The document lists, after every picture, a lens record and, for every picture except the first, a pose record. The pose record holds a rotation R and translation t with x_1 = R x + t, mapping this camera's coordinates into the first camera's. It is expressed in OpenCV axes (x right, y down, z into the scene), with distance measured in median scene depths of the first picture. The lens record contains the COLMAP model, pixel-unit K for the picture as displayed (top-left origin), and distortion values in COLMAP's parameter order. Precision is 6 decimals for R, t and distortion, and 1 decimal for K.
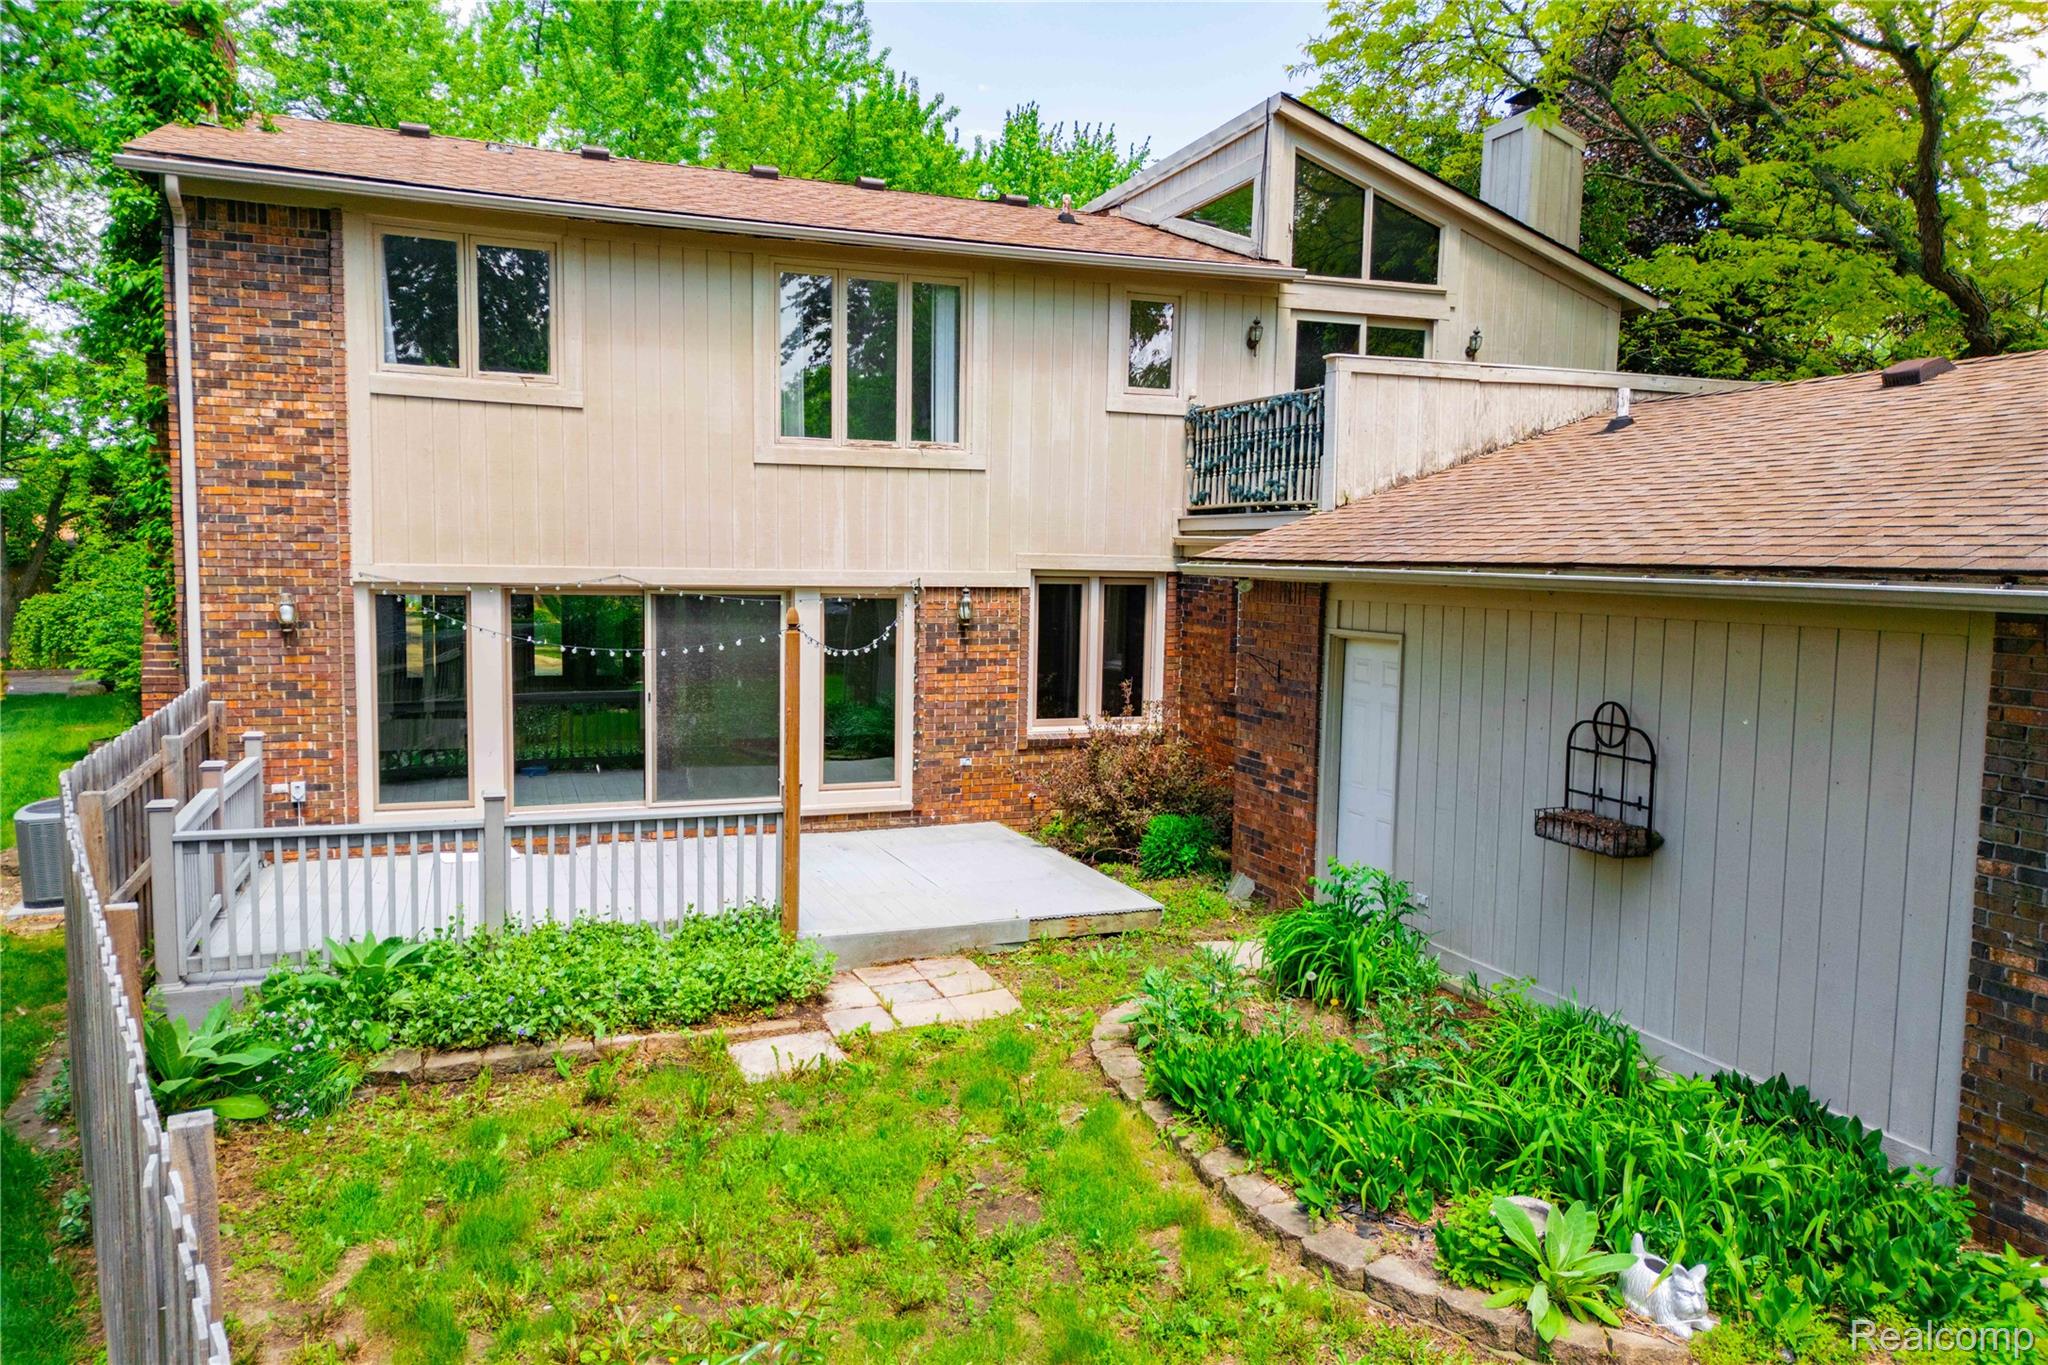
lens RADIAL K [[1382.2, 0, 977.7], [0, 1382.2, 675.3], [0, 0, 1]] dist [0.114370, -0.134003]
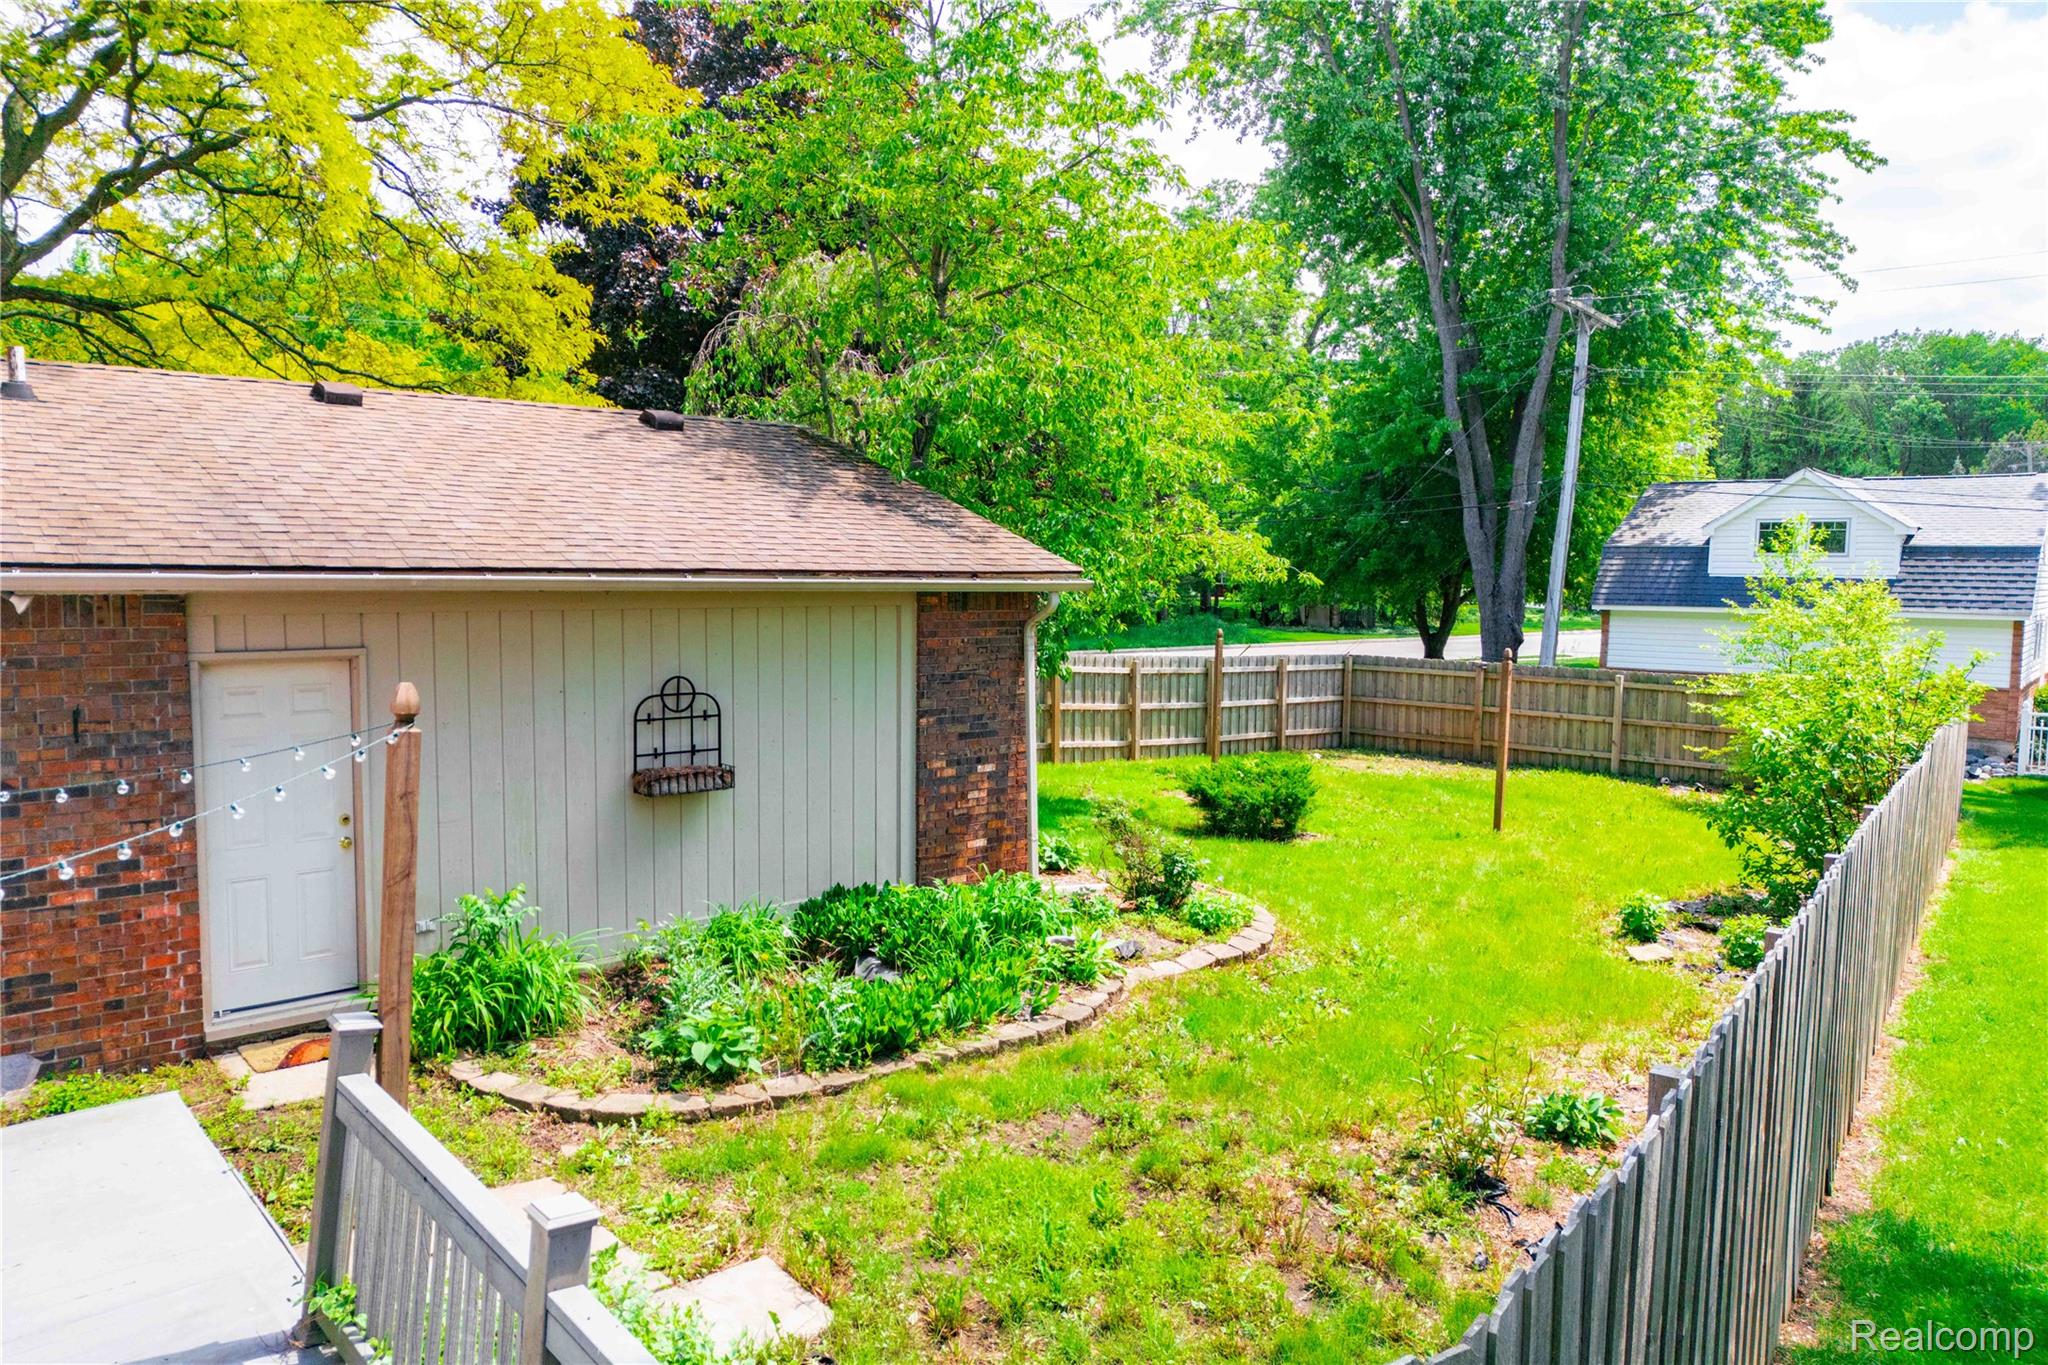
lens RADIAL K [[1403.0, 0, 1024.0], [0, 1403.0, 682.5], [0, 0, 1]] dist [0.021538, -0.005577]
pose [[-0.356551, -0.099713, 0.928939, -0.512913], [0.063776, 0.989371, 0.130679, -0.074036], [-0.932096, 0.105837, -0.346402, 0.695905]]
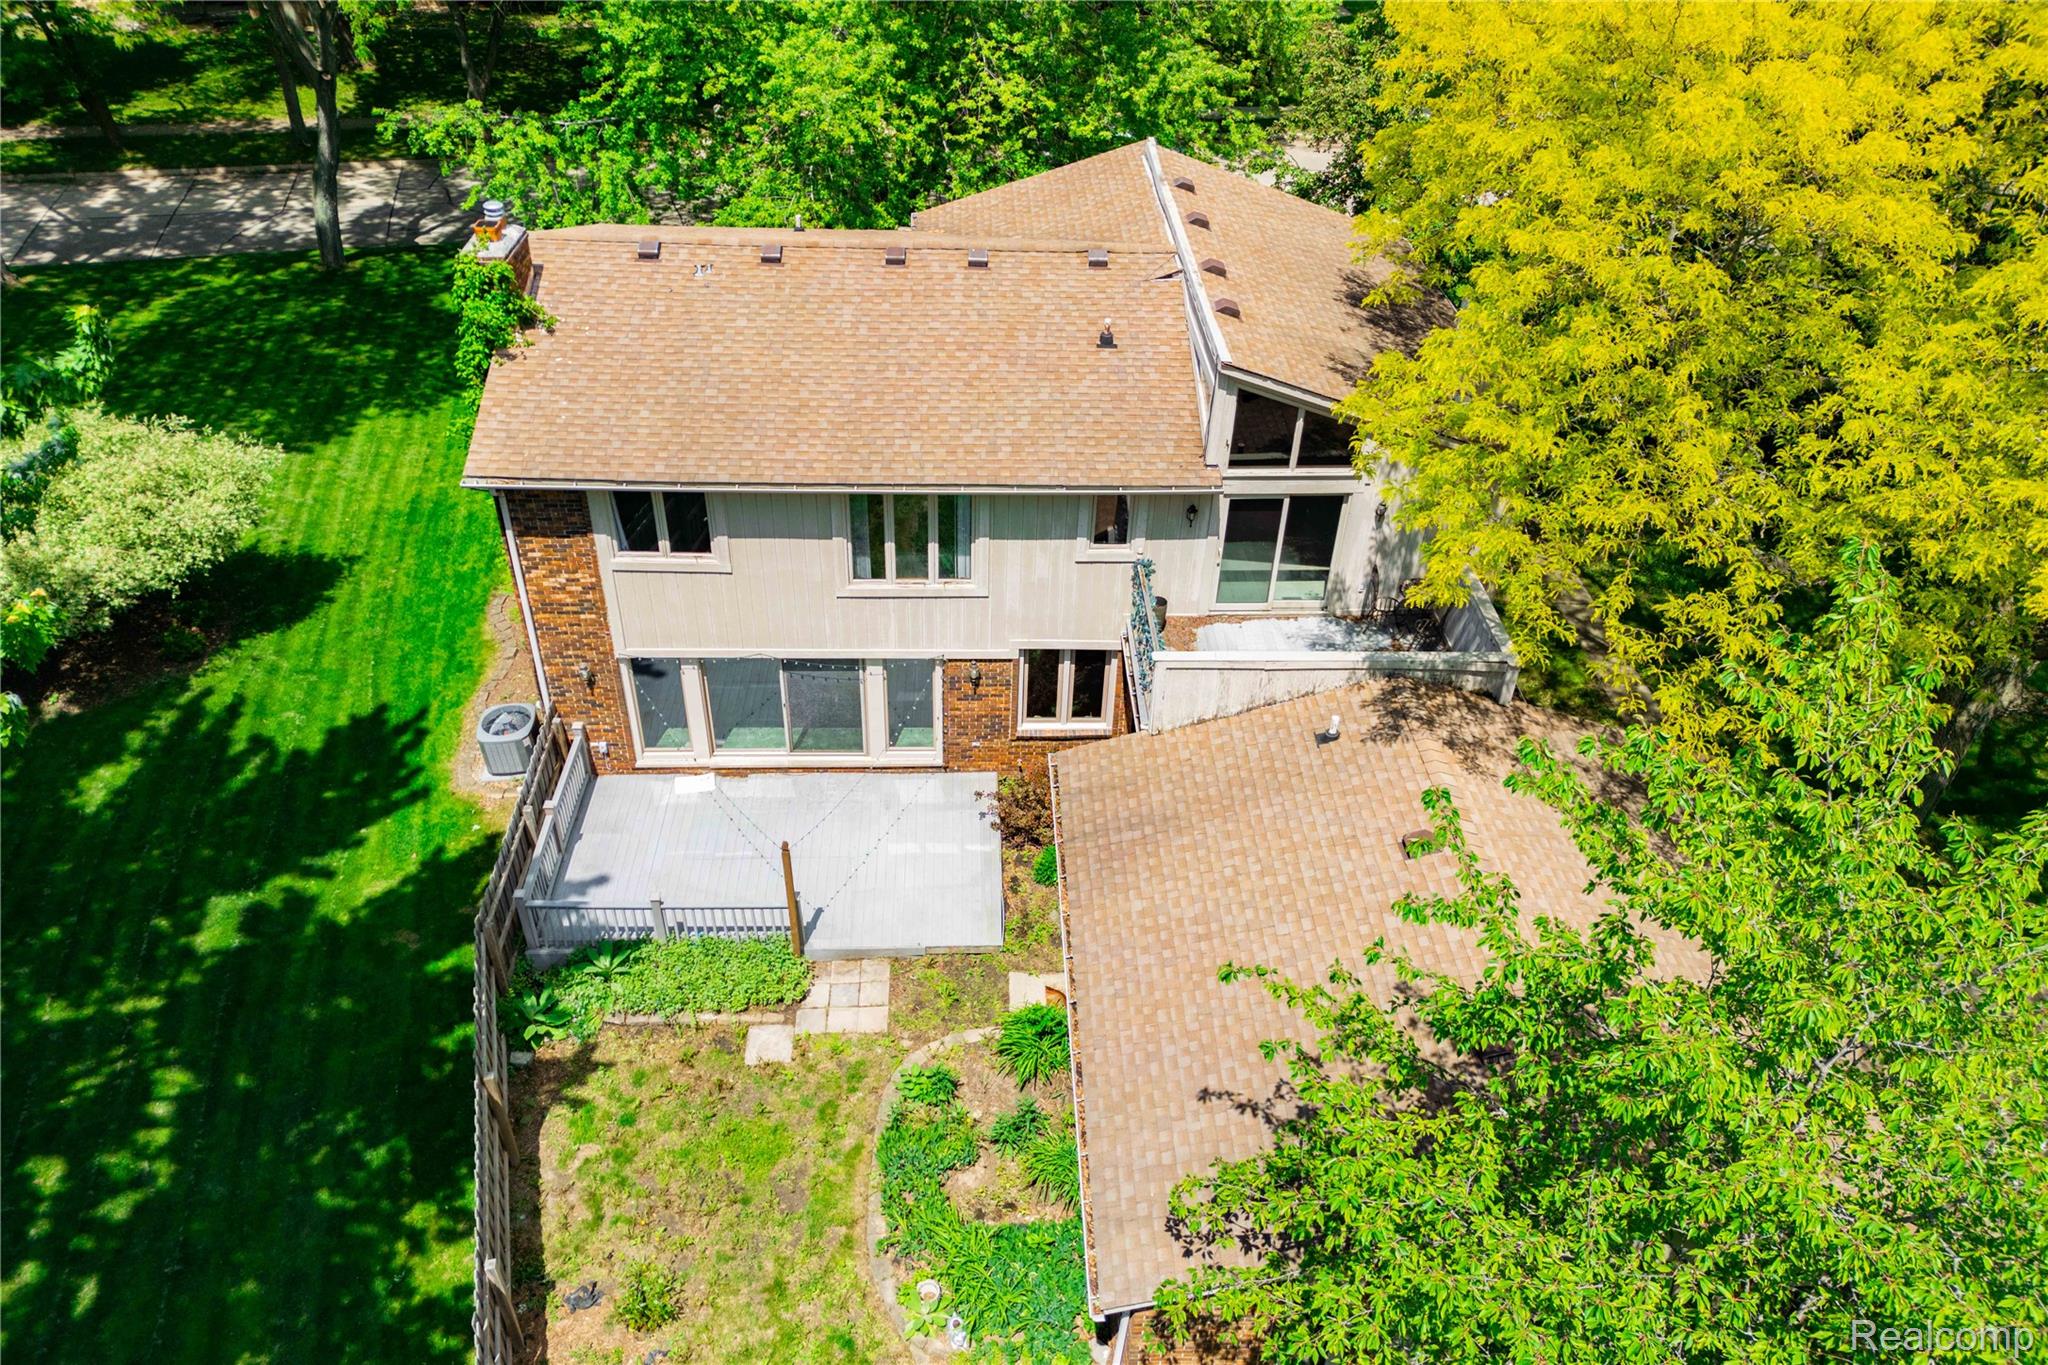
lens RADIAL K [[1403.0, 0, 1024.0], [0, 1403.0, 682.5], [0, 0, 1]] dist [0.021538, -0.005577]
pose [[0.958708, 0.184998, -0.215996, 0.427003], [-0.043219, 0.845456, 0.532294, -0.968003], [0.281088, -0.500979, 0.818541, -0.321995]]
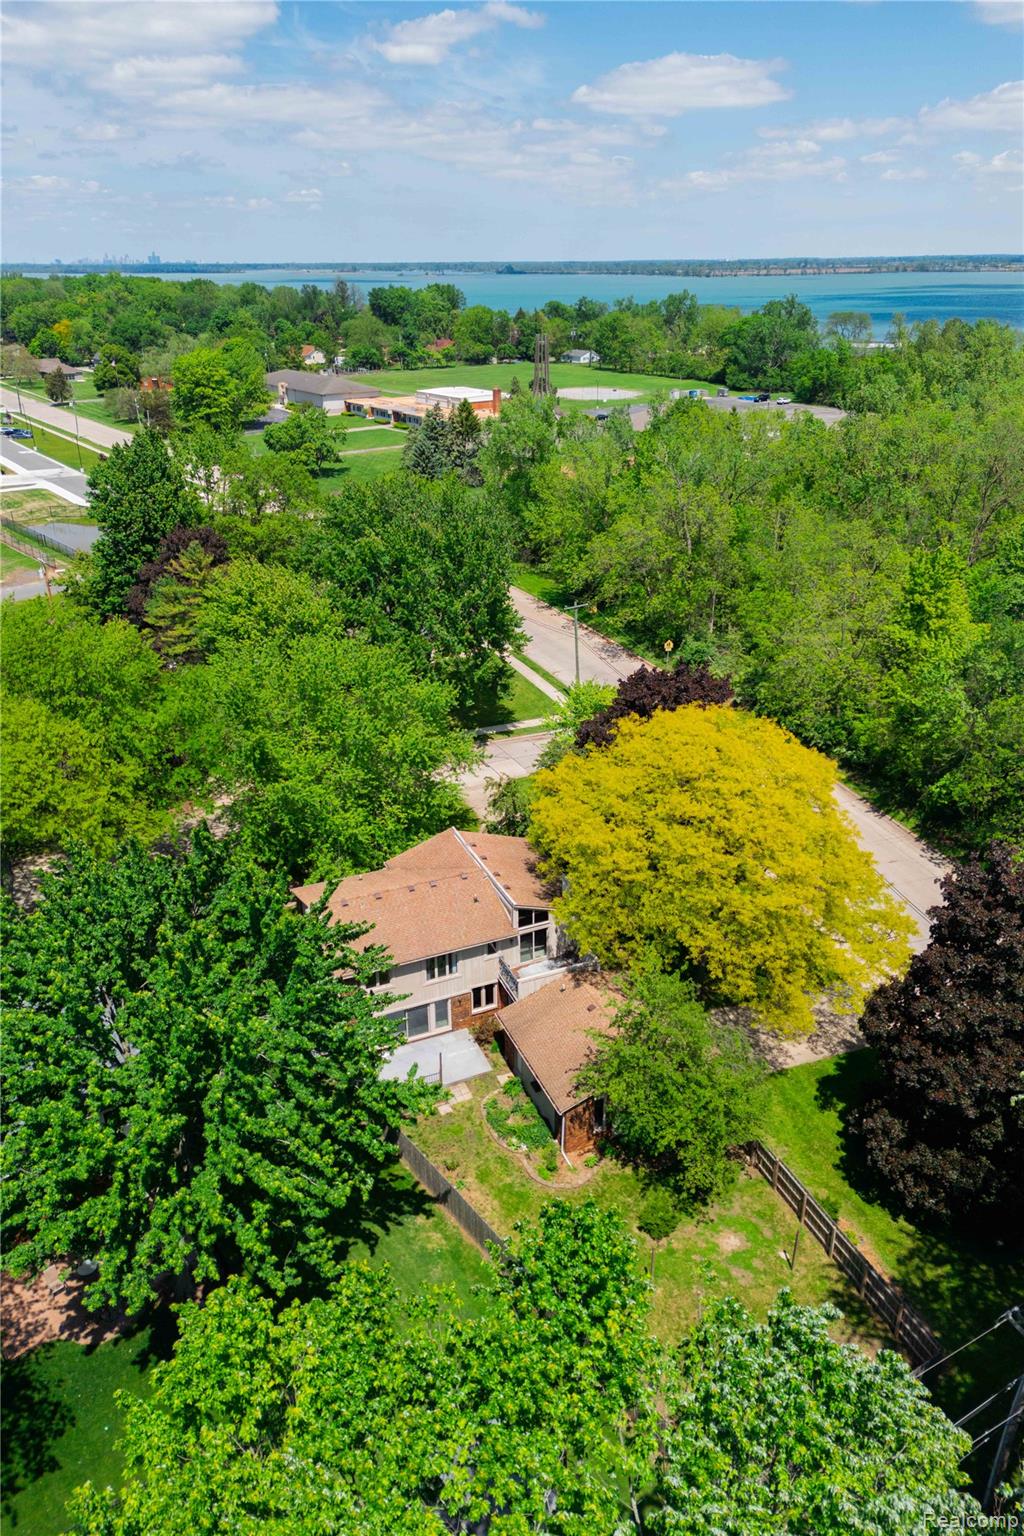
lens RADIAL K [[1067.5, 0, 514.4], [0, 1067.5, 733.8], [0, 0, 1]] dist [0.036218, -0.002184]
pose [[0.996839, -0.045723, 0.064968, -0.022133], [0.023712, 0.951739, 0.305992, -2.586038], [-0.075823, -0.303484, 0.949815, -3.031640]]
